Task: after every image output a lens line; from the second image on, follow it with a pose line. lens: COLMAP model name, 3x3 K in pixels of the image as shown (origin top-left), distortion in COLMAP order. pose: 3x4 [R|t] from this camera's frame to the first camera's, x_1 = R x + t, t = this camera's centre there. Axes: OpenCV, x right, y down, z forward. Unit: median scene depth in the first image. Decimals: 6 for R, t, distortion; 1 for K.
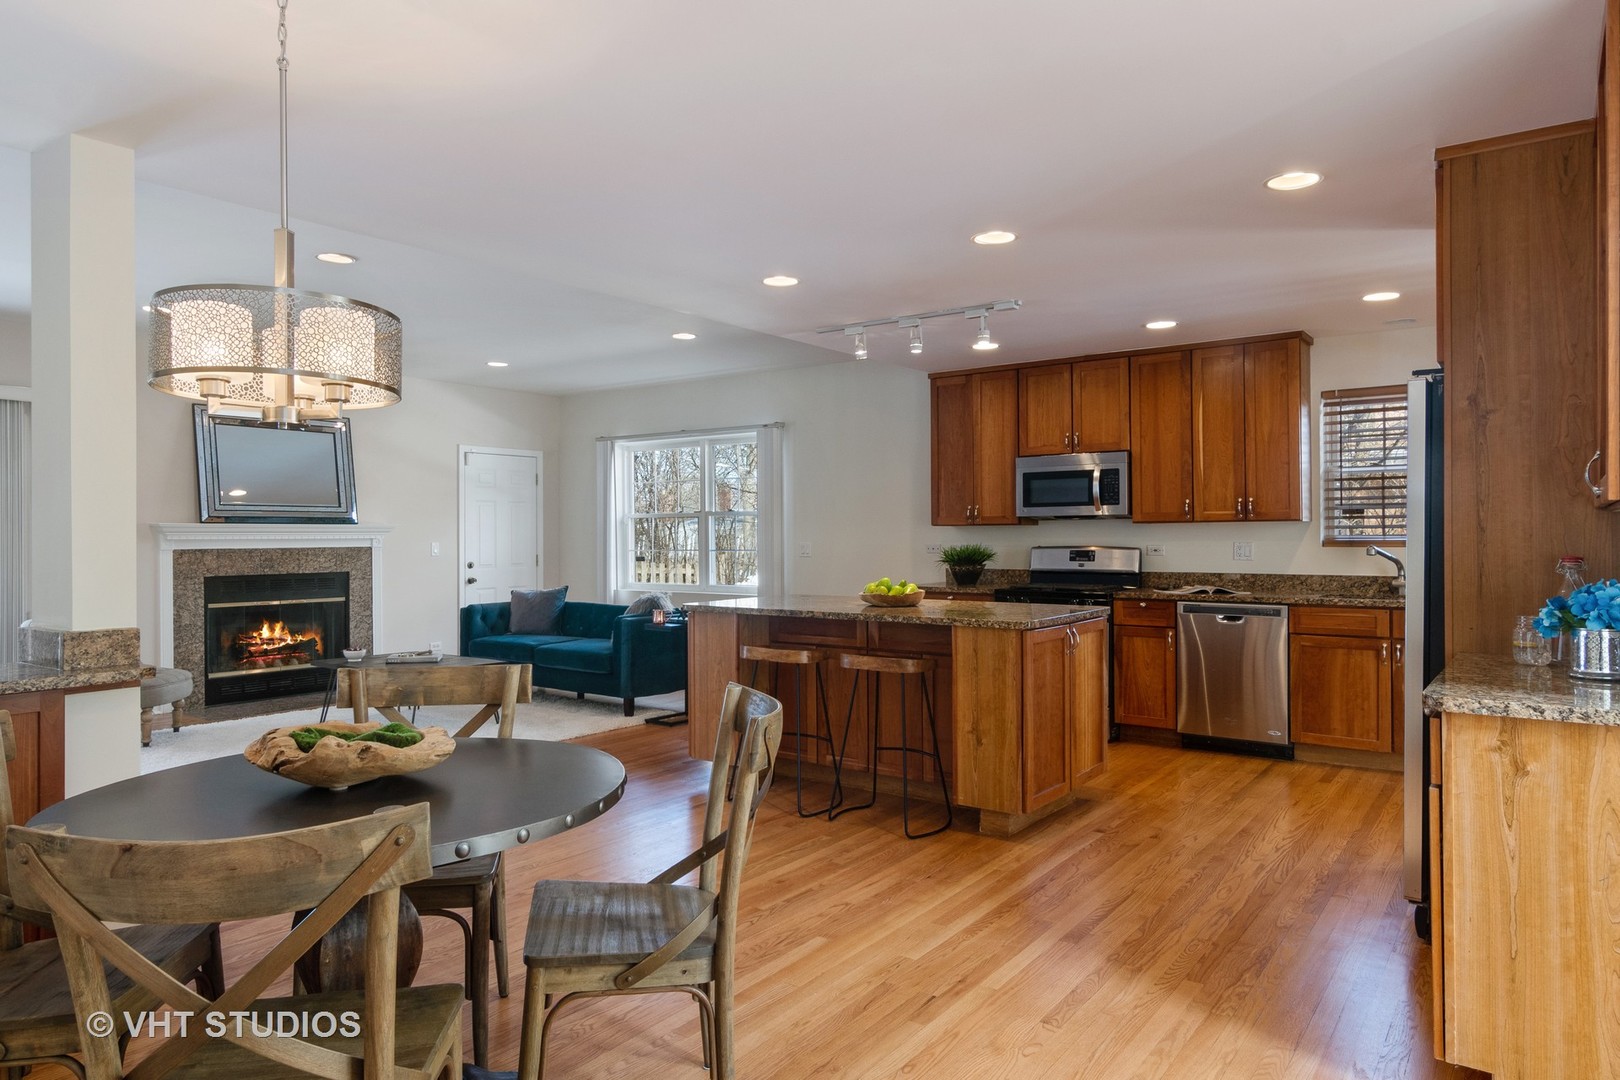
lens RADIAL K [[1012.3, 0, 807.6], [0, 1012.3, 530.6], [0, 0, 1]] dist [0.003200, -0.000471]
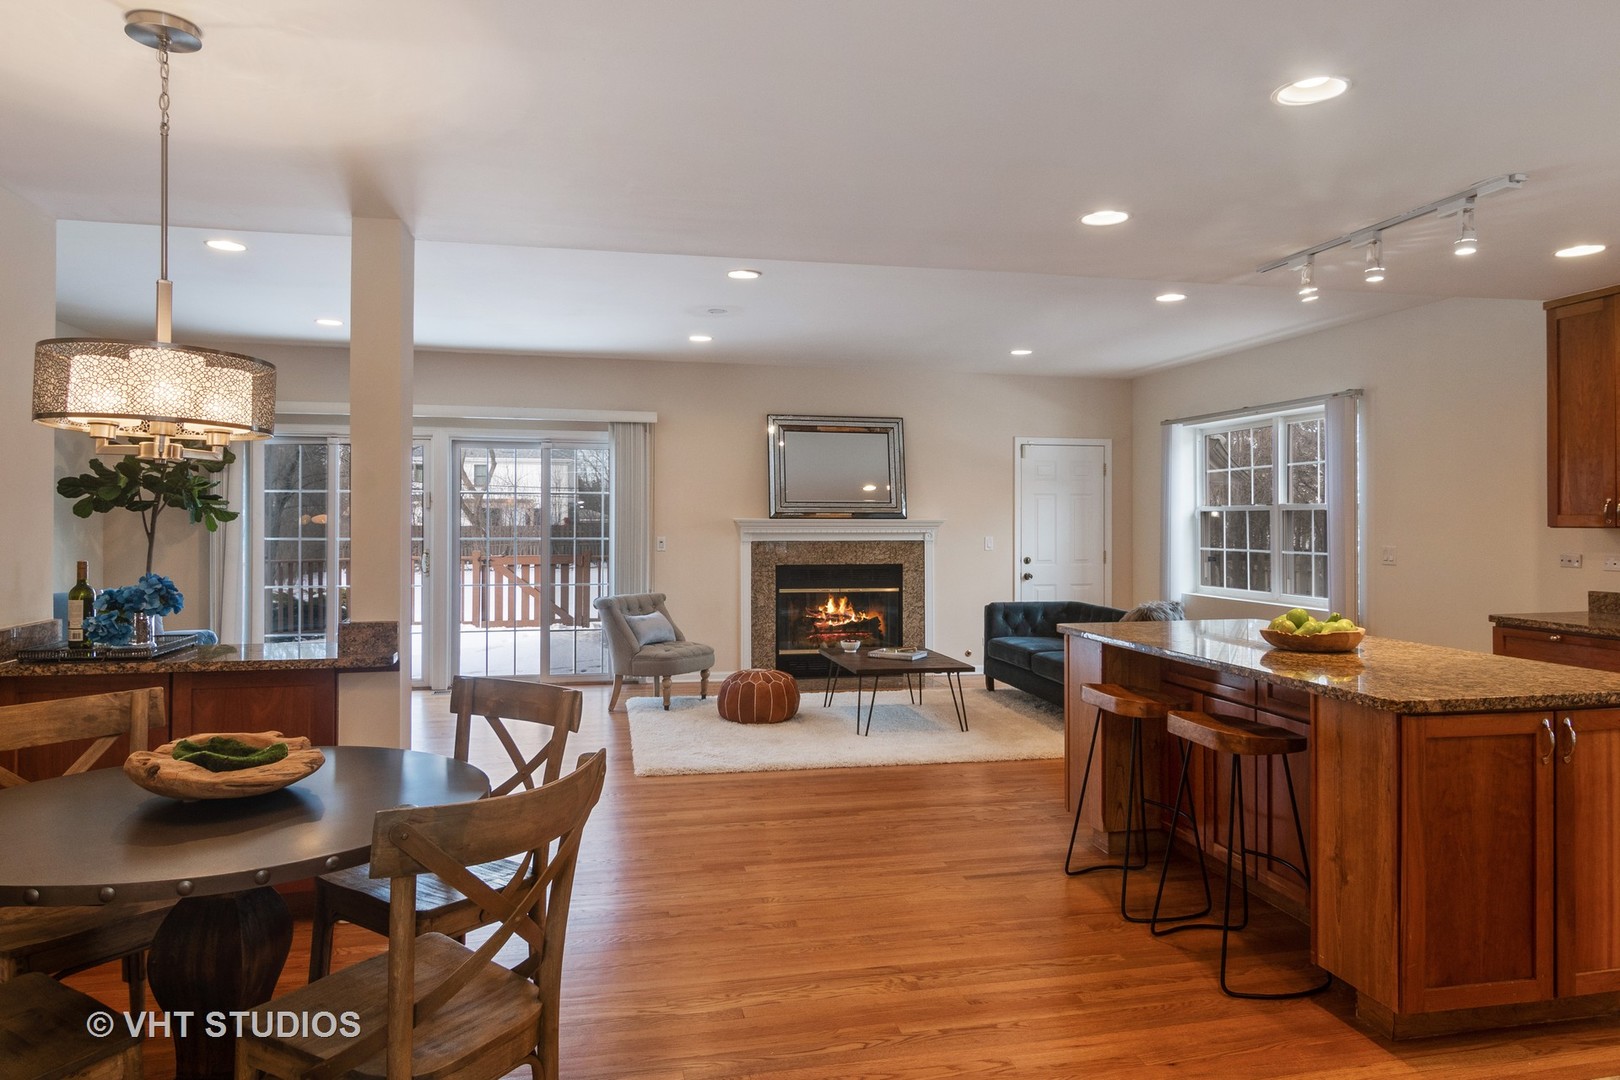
lens RADIAL K [[1012.3, 0, 836.5], [0, 1012.3, 512.3], [0, 0, 1]] dist [0.003200, -0.000471]
pose [[0.755585, 0.001150, -0.655050, 0.210959], [-0.002373, 0.999997, -0.000981, -0.013460], [0.655047, 0.002296, 0.755585, 0.183239]]
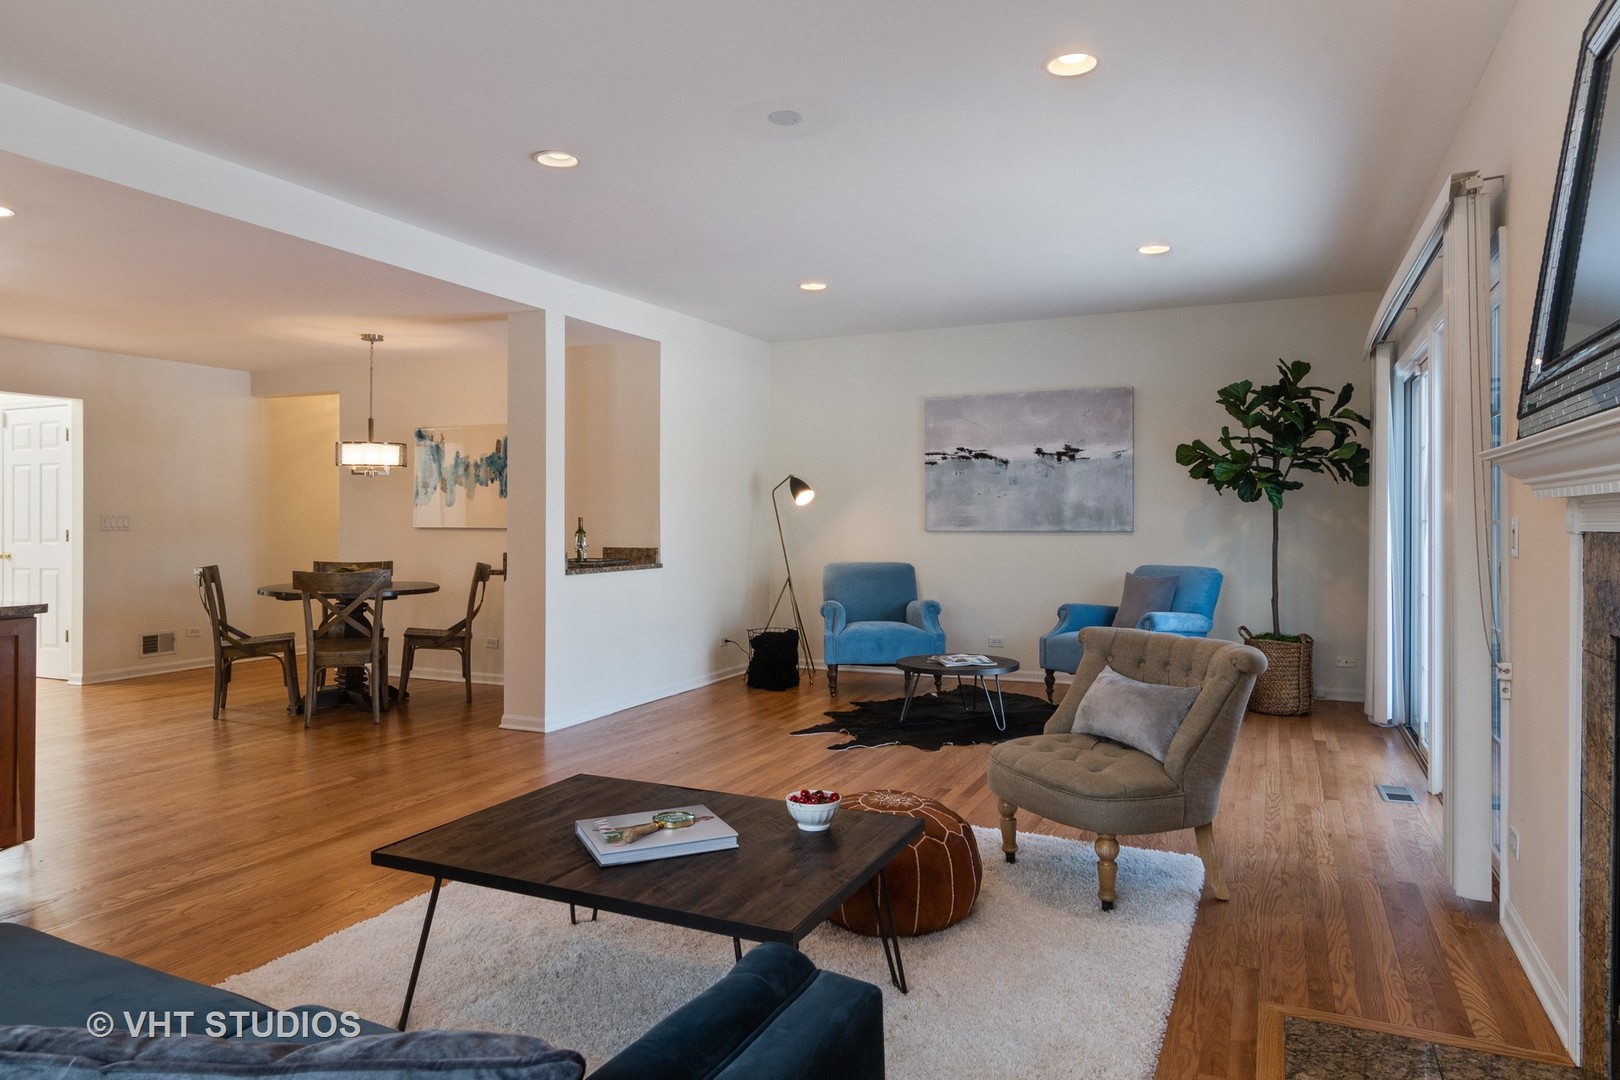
lens RADIAL K [[1012.3, 0, 813.7], [0, 1012.3, 526.3], [0, 0, 1]] dist [0.003200, -0.000471]
pose [[-0.980706, -0.000928, -0.195488, -0.352368], [-0.001282, 0.999998, 0.001683, 0.017046], [0.195486, 0.001901, -0.980705, 1.274157]]
